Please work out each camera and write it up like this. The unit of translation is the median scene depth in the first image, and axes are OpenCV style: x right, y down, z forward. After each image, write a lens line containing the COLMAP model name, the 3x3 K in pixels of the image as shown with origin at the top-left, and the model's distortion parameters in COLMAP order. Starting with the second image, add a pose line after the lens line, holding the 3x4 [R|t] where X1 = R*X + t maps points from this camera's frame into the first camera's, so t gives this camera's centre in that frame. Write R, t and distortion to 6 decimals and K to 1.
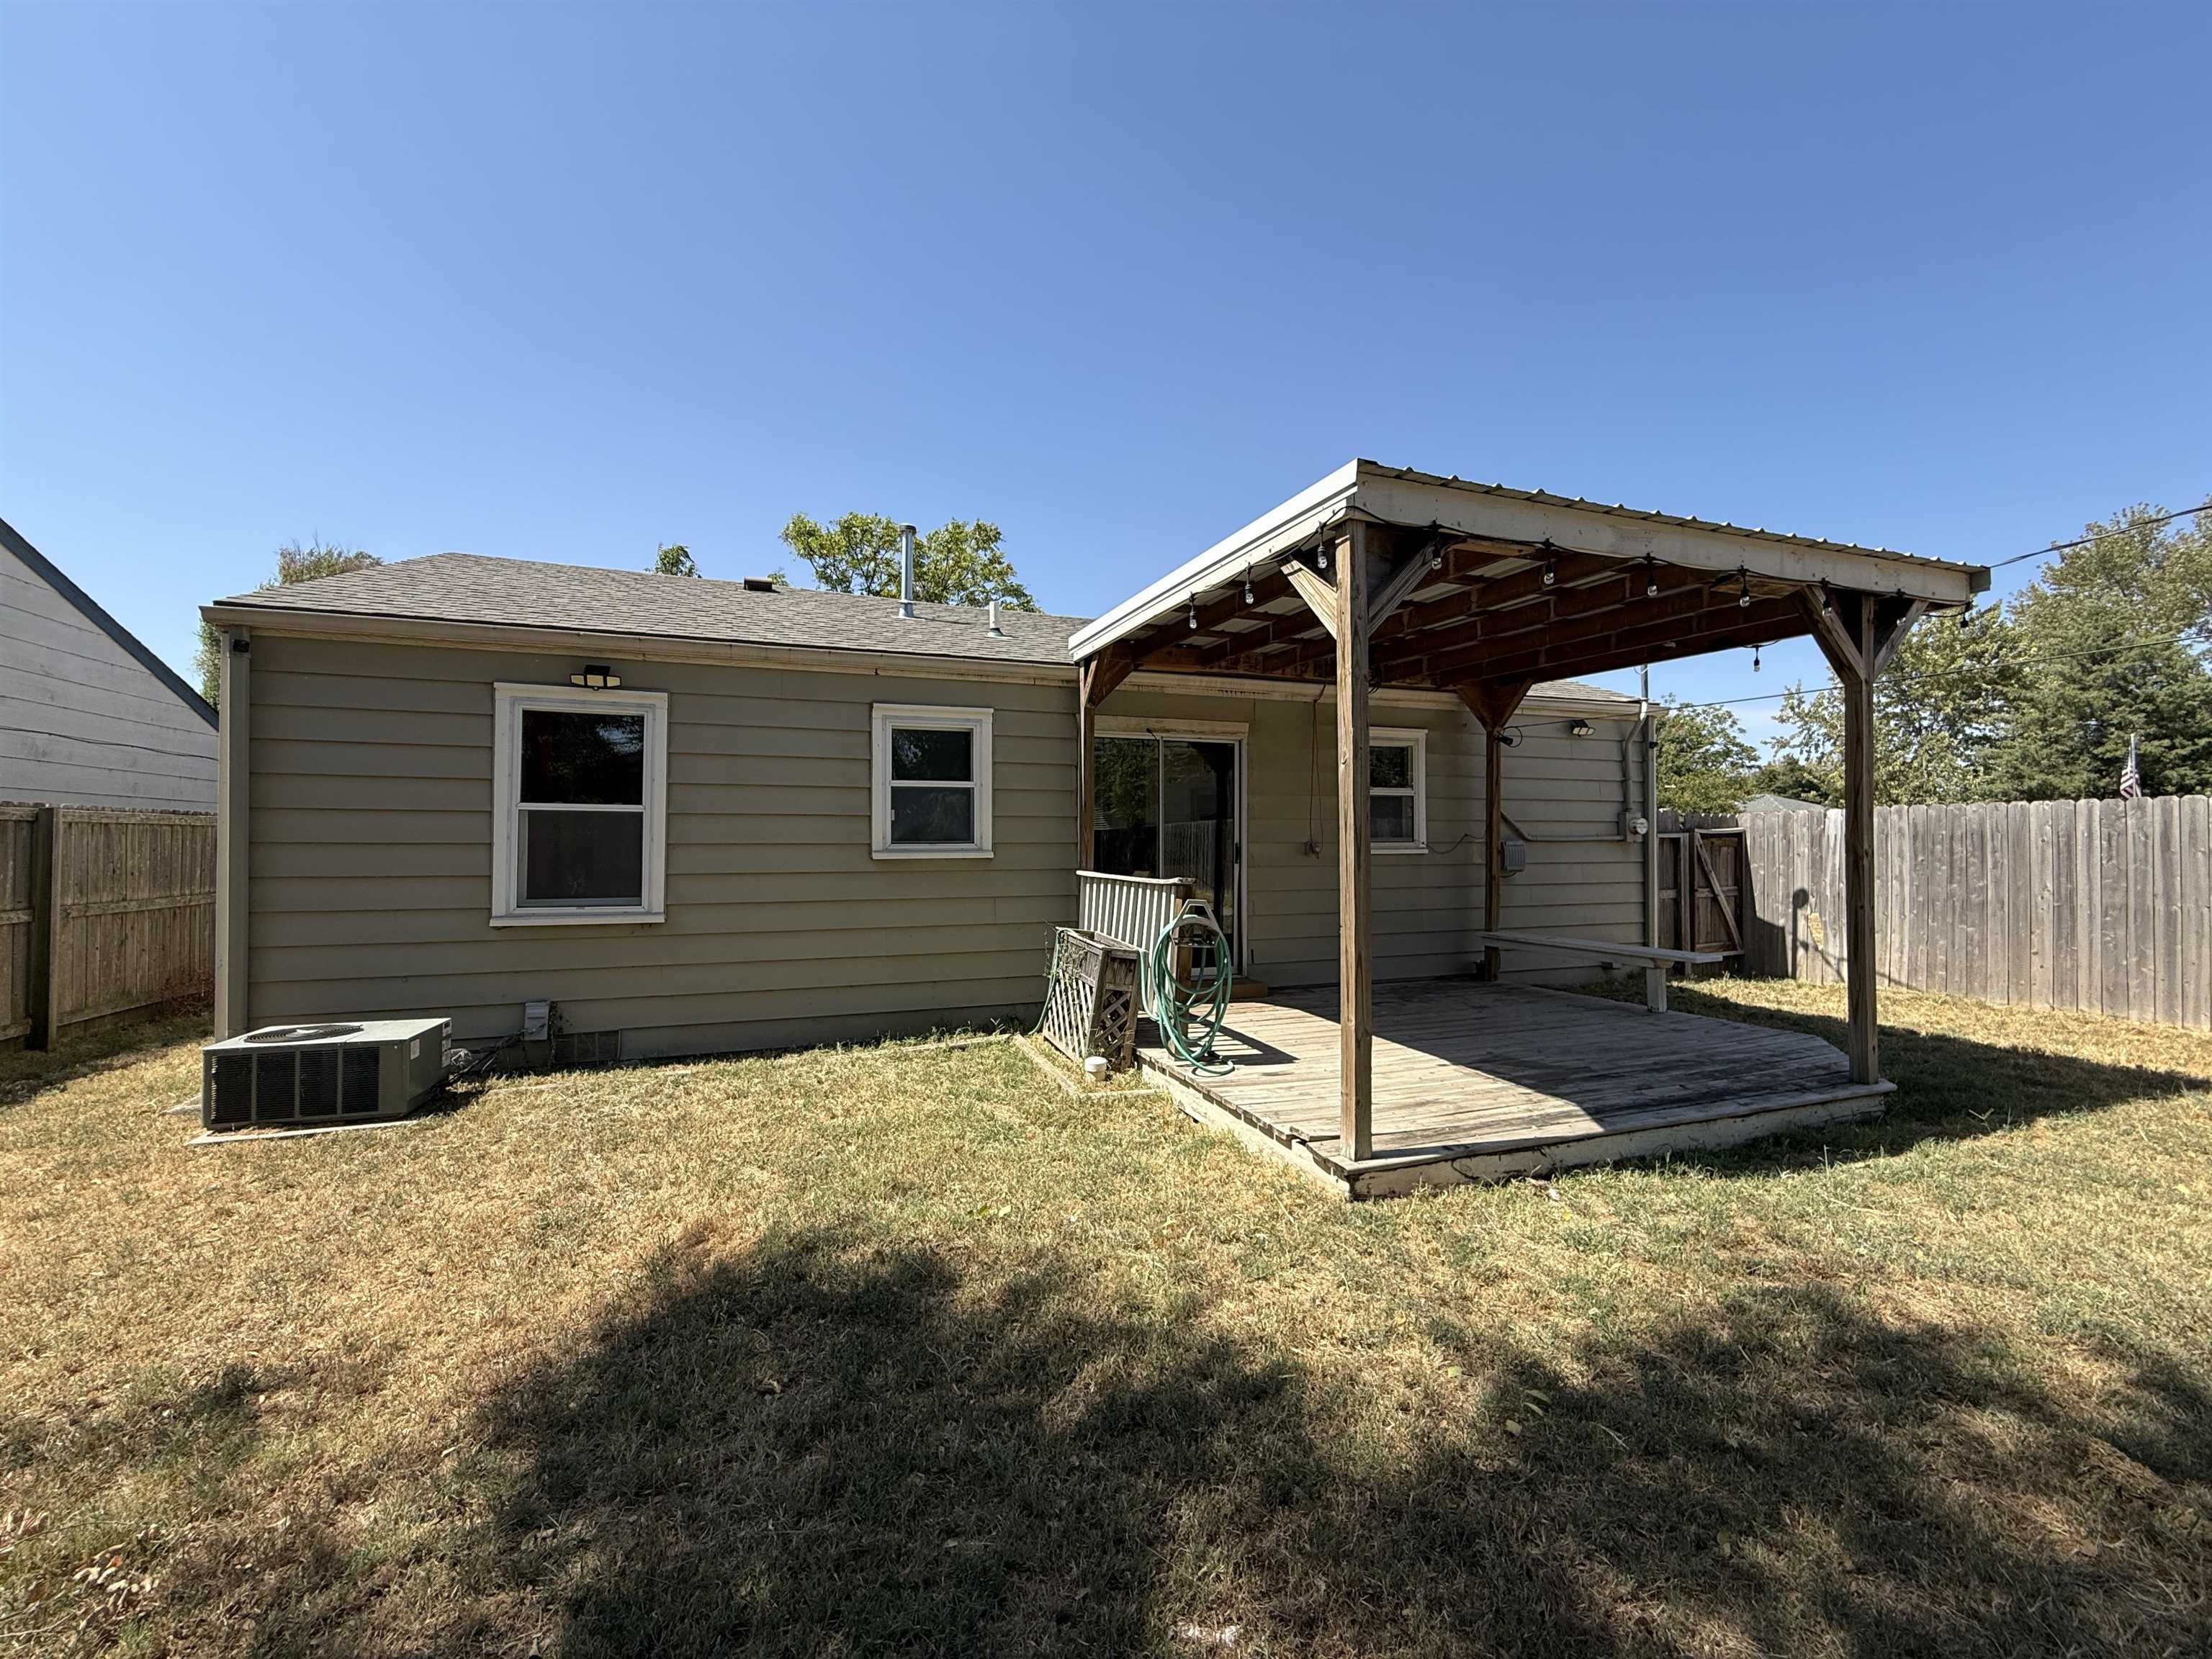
lens RADIAL K [[885.3, 0, 1096.0], [0, 885.3, 825.9], [0, 0, 1]] dist [-0.002343, 0.000895]
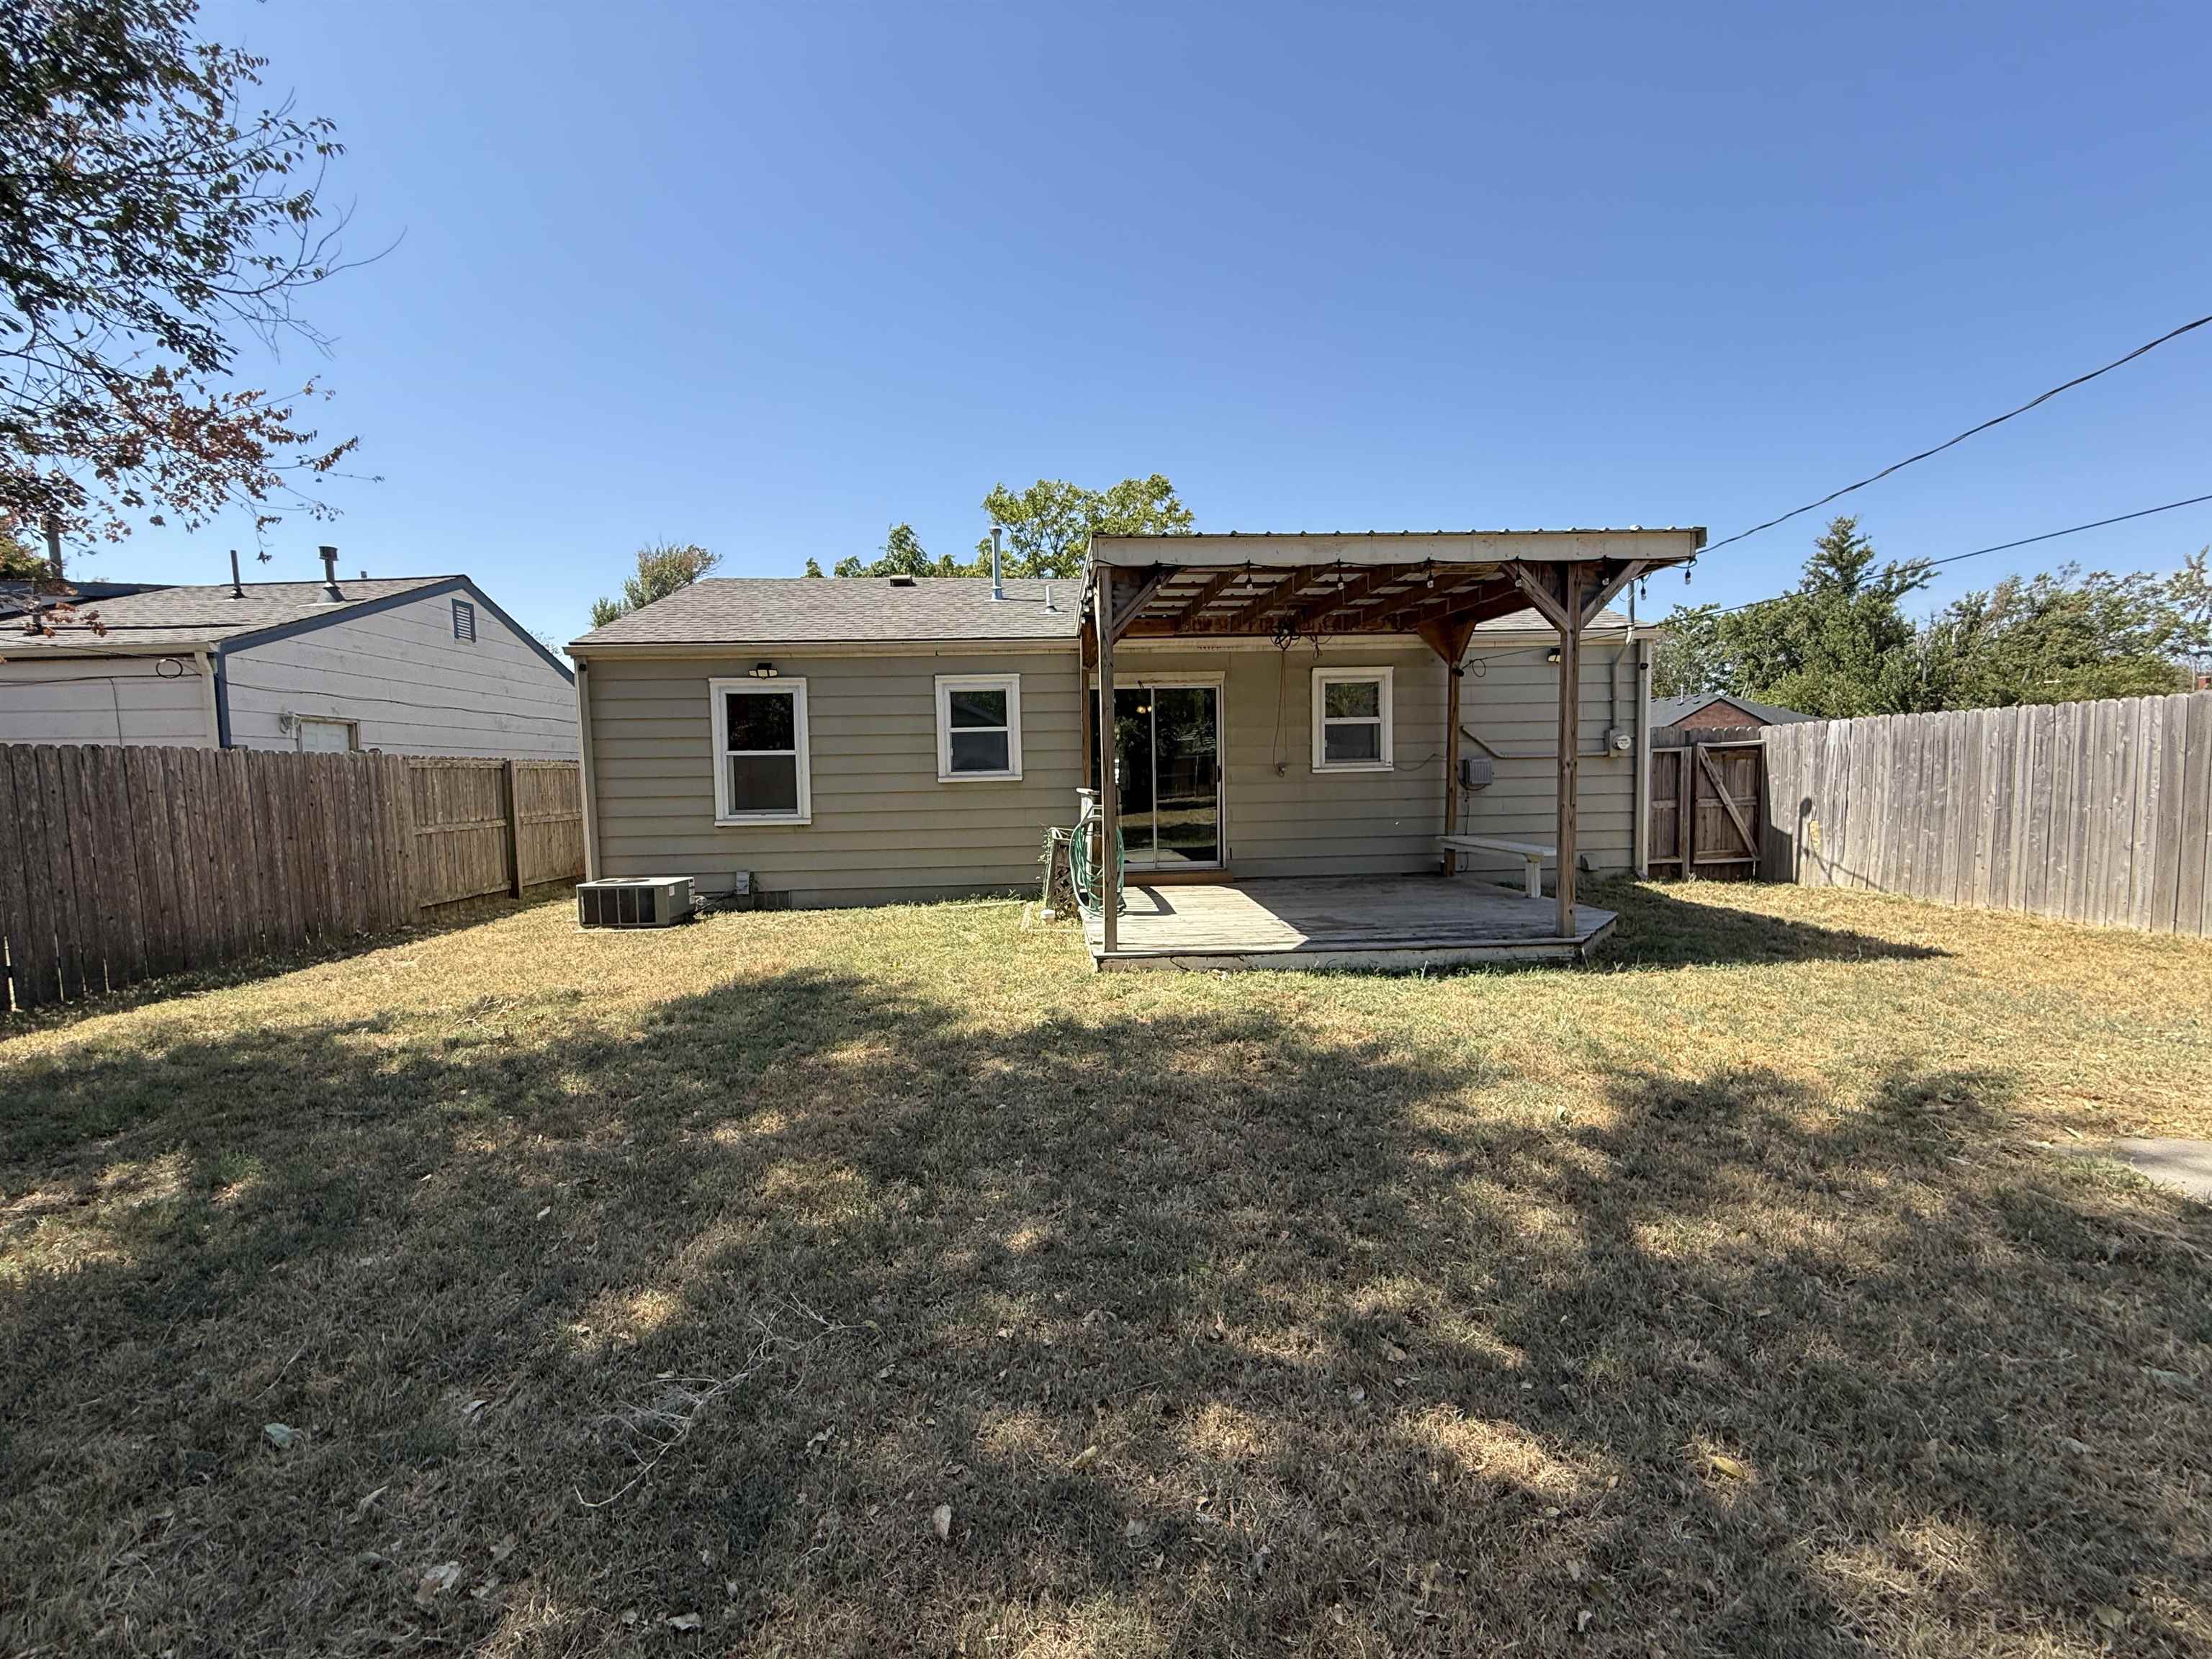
lens RADIAL K [[885.3, 0, 1095.2], [0, 885.3, 826.5], [0, 0, 1]] dist [-0.002343, 0.000895]
pose [[0.956969, -0.001745, -0.290185, 0.408472], [0.025986, 0.996480, 0.079706, 0.000060], [0.289025, -0.083817, 0.953645, -0.324628]]
